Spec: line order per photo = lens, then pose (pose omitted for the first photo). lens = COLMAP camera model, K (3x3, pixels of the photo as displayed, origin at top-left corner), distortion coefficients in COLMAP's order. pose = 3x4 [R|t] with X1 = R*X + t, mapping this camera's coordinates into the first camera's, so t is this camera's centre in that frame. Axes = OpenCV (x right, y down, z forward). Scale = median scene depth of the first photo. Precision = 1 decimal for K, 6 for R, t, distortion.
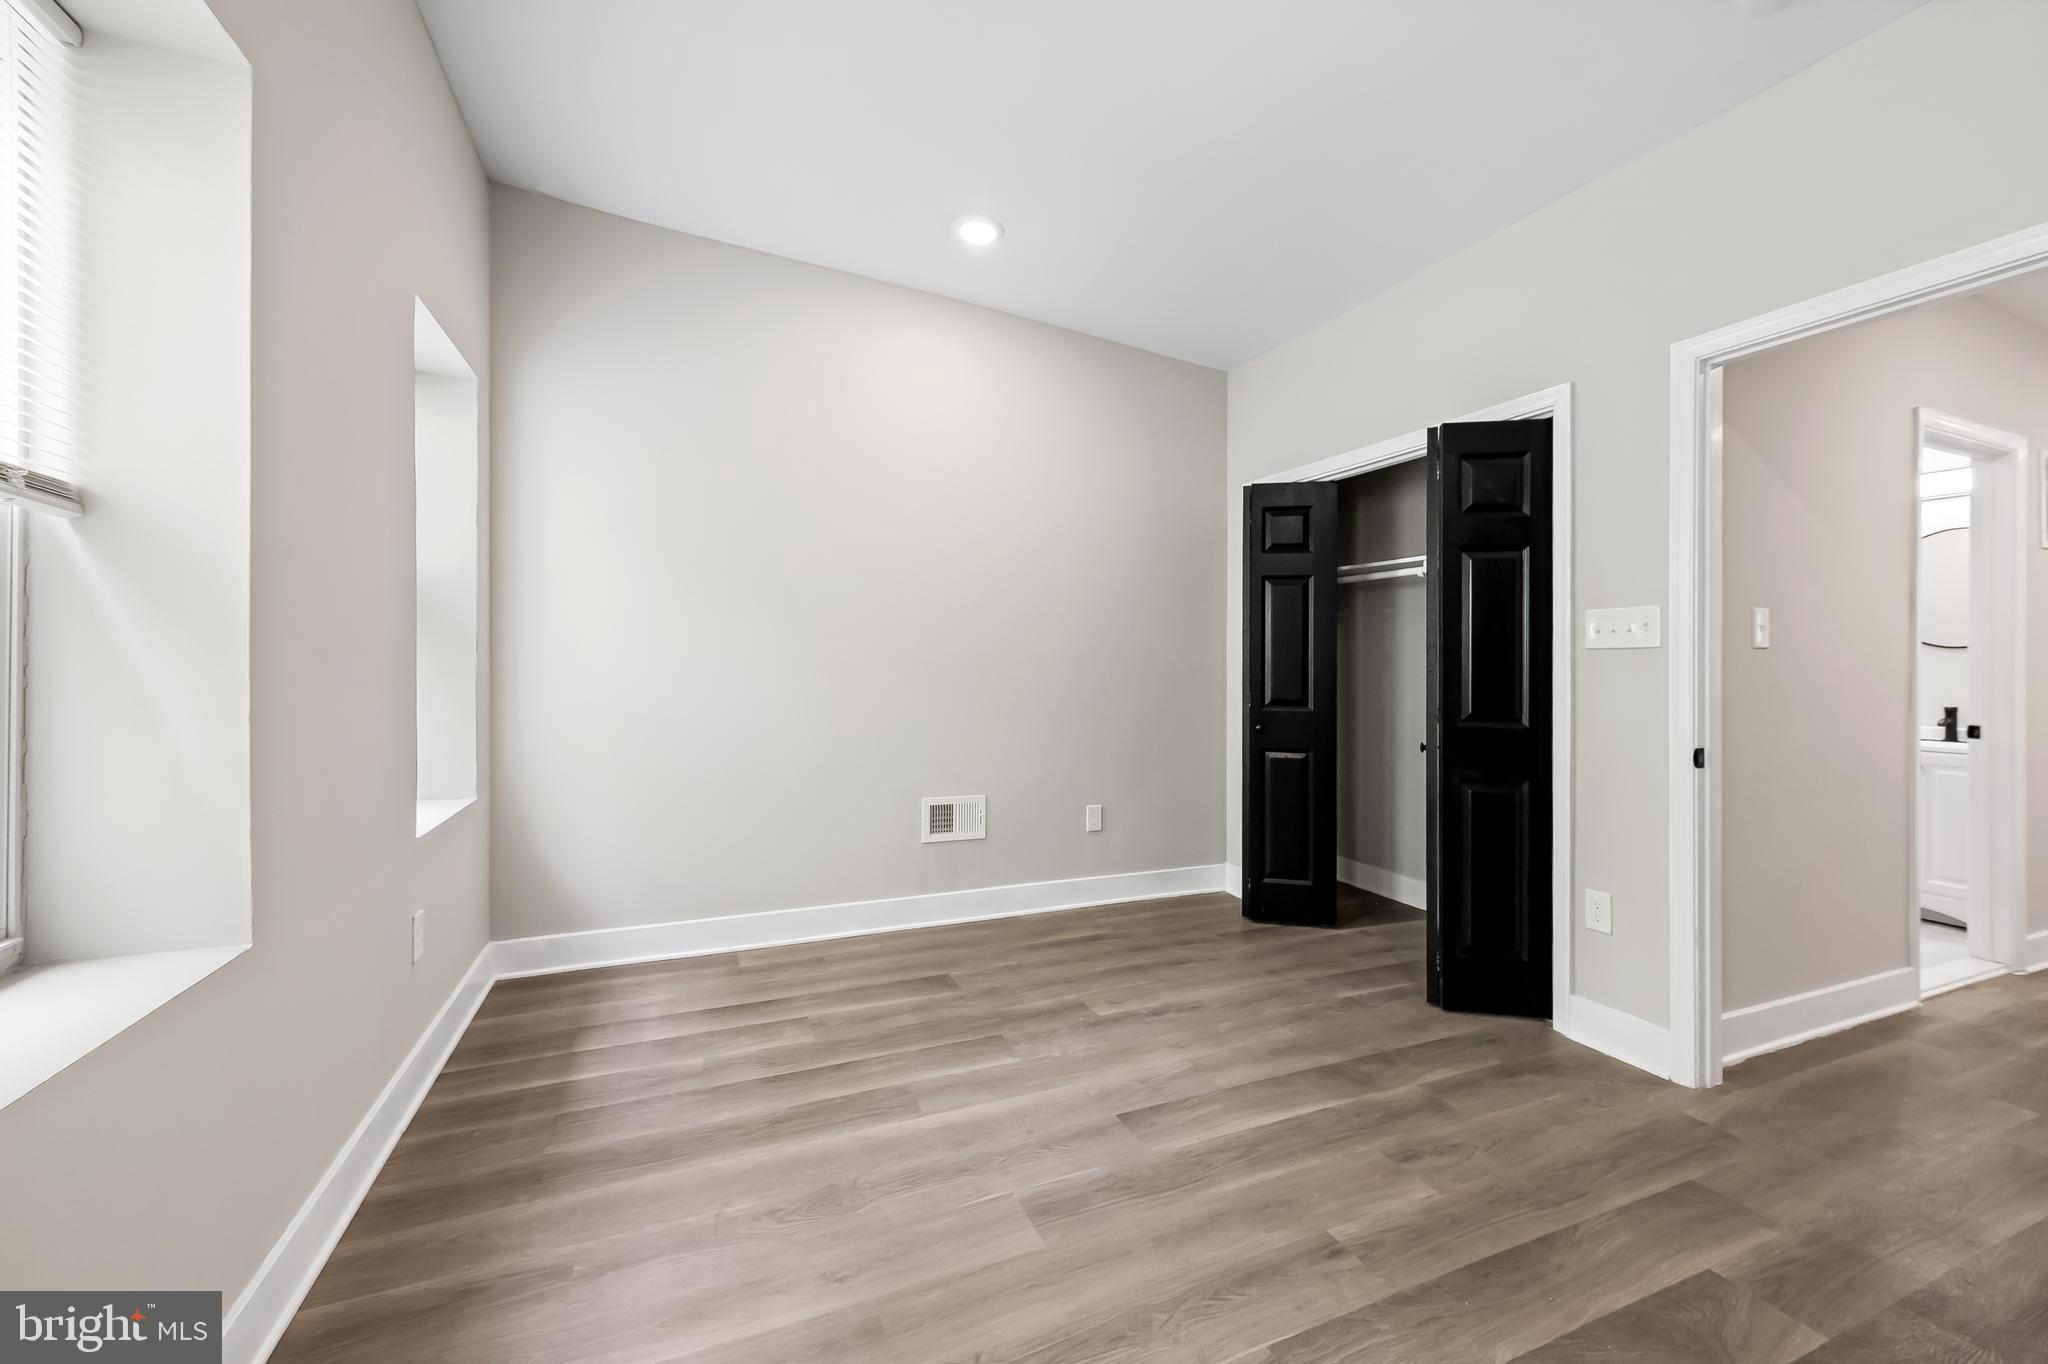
lens RADIAL K [[815.6, 0, 1033.1], [0, 815.6, 669.0], [0, 0, 1]] dist [0.002193, 0.000041]
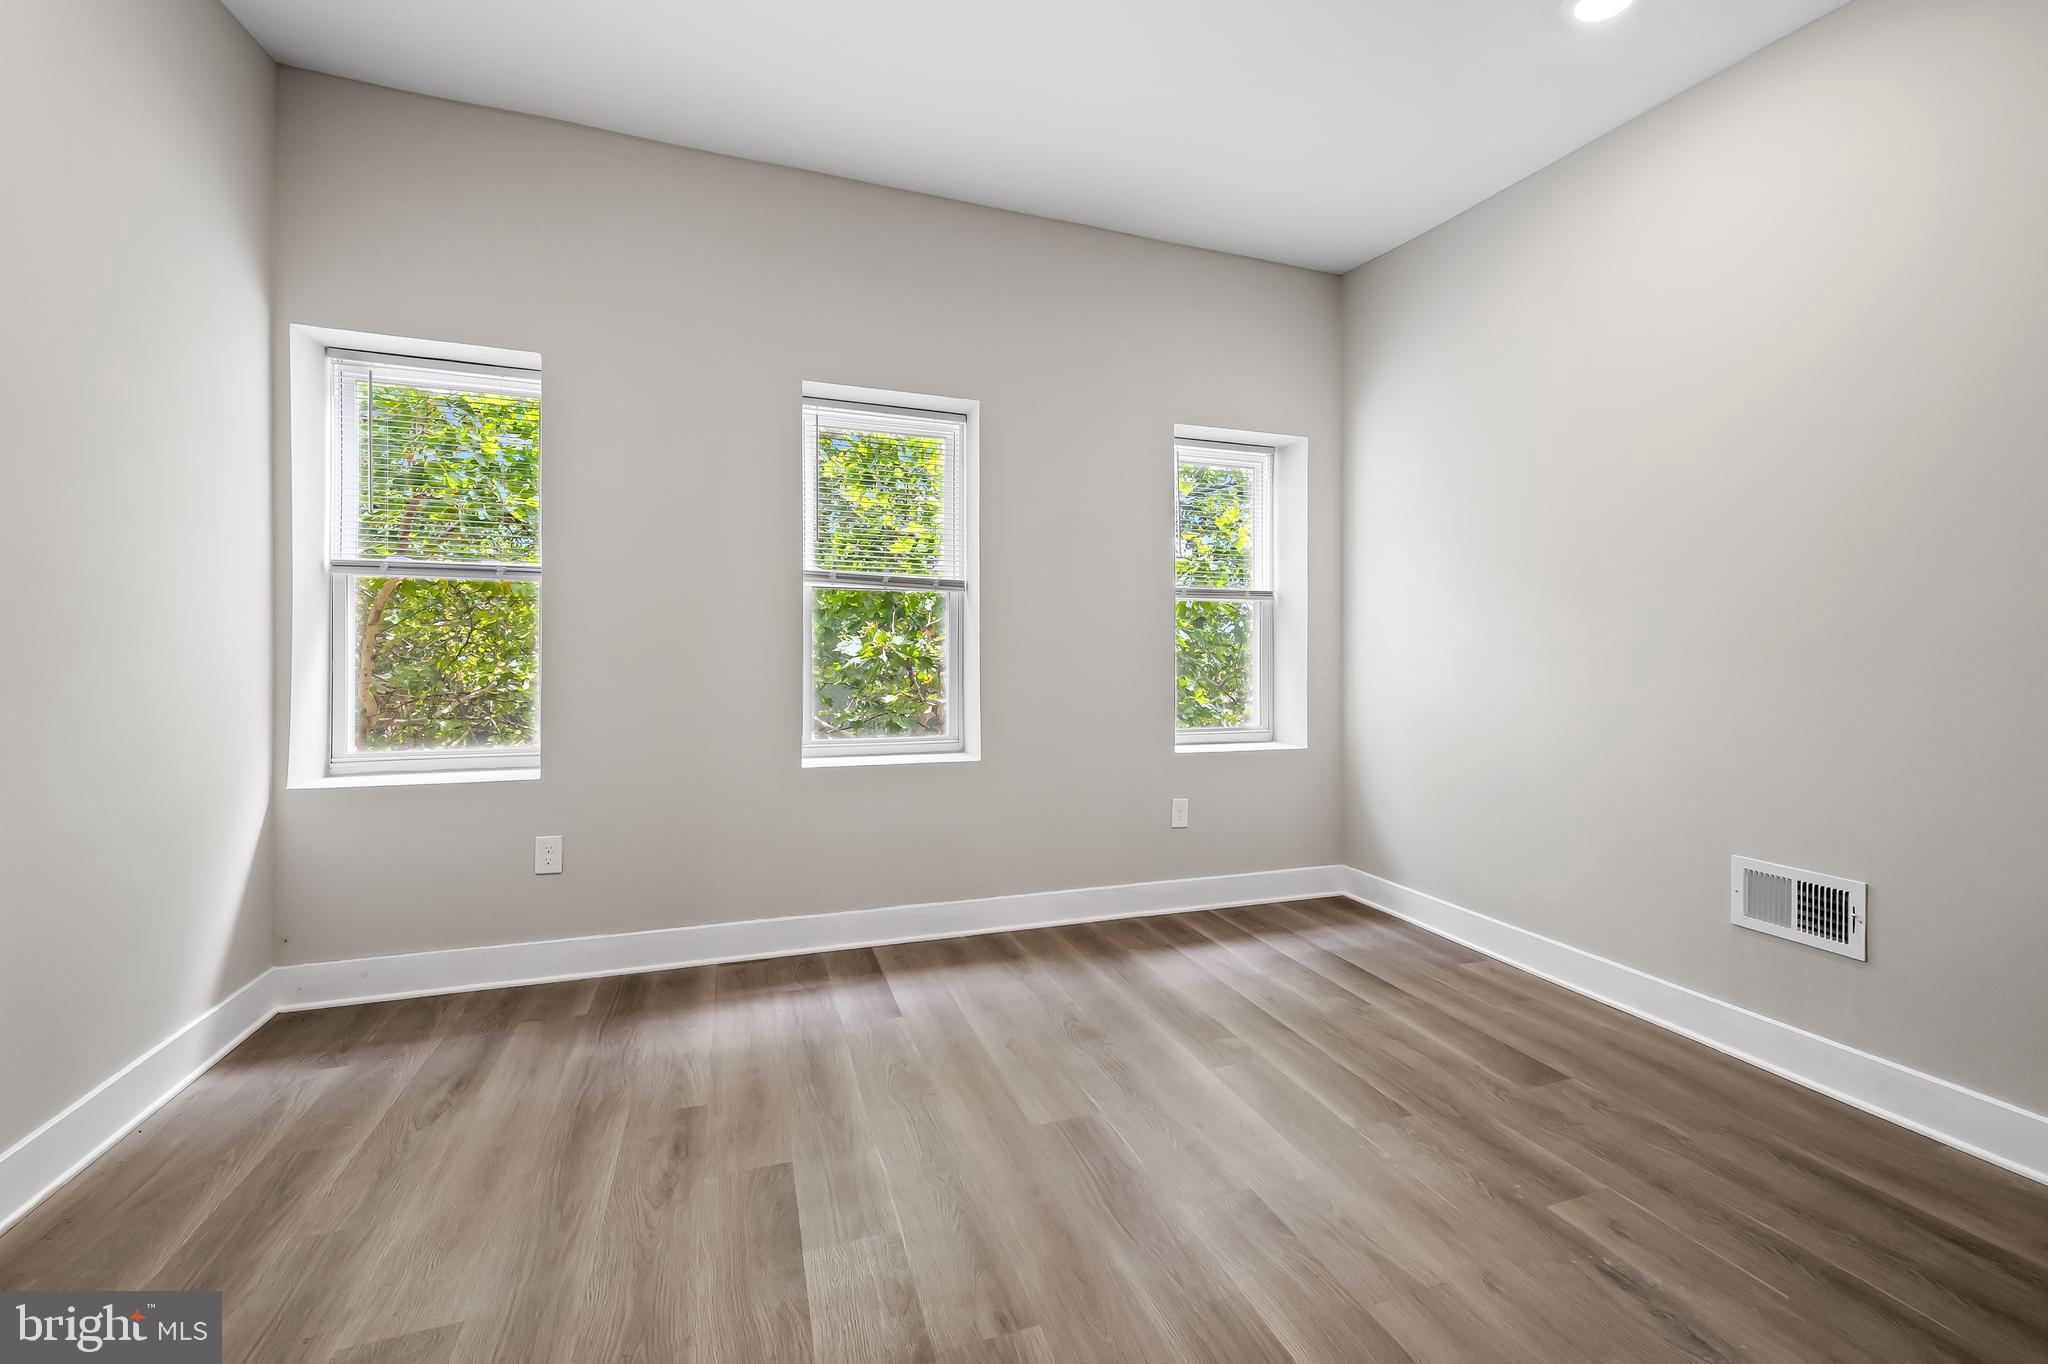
lens RADIAL K [[833.2, 0, 1033.7], [0, 833.2, 655.0], [0, 0, 1]] dist [0.010293, 0.000169]
pose [[-0.065139, 0.000143, -0.997876, 0.901043], [-0.014437, 0.999895, 0.001085, 0.012333], [0.997772, 0.014477, -0.065131, 0.781743]]
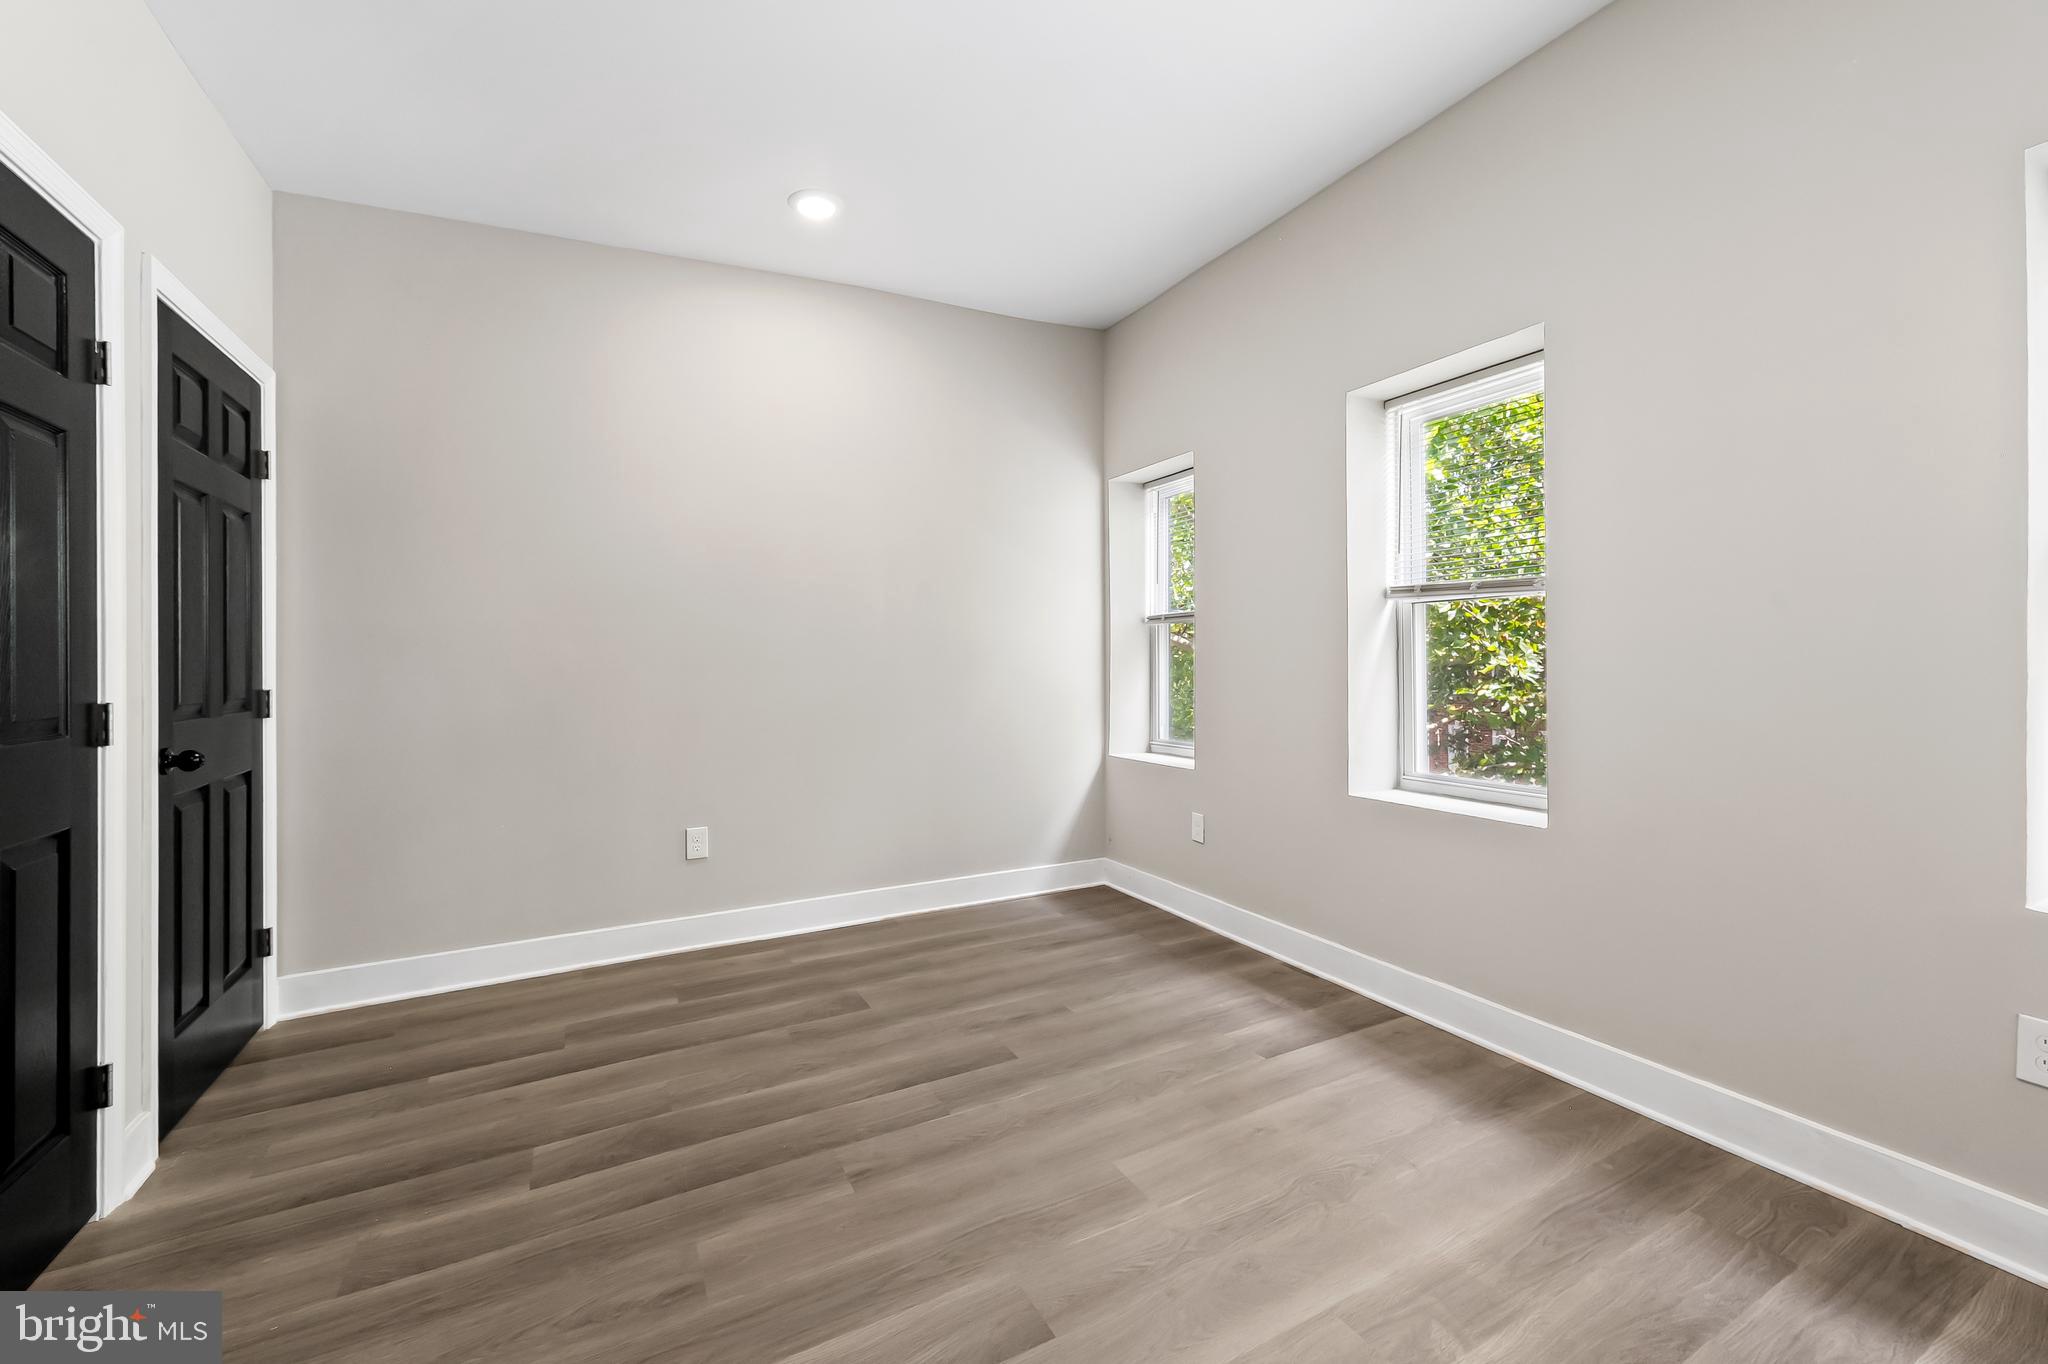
lens RADIAL K [[815.6, 0, 1033.1], [0, 815.6, 669.0], [0, 0, 1]] dist [0.002193, 0.000041]
pose [[-0.995516, -0.007725, -0.094278, 0.175629], [-0.008600, 0.999924, 0.008879, -0.001254], [0.094202, 0.009650, -0.995506, 1.556619]]
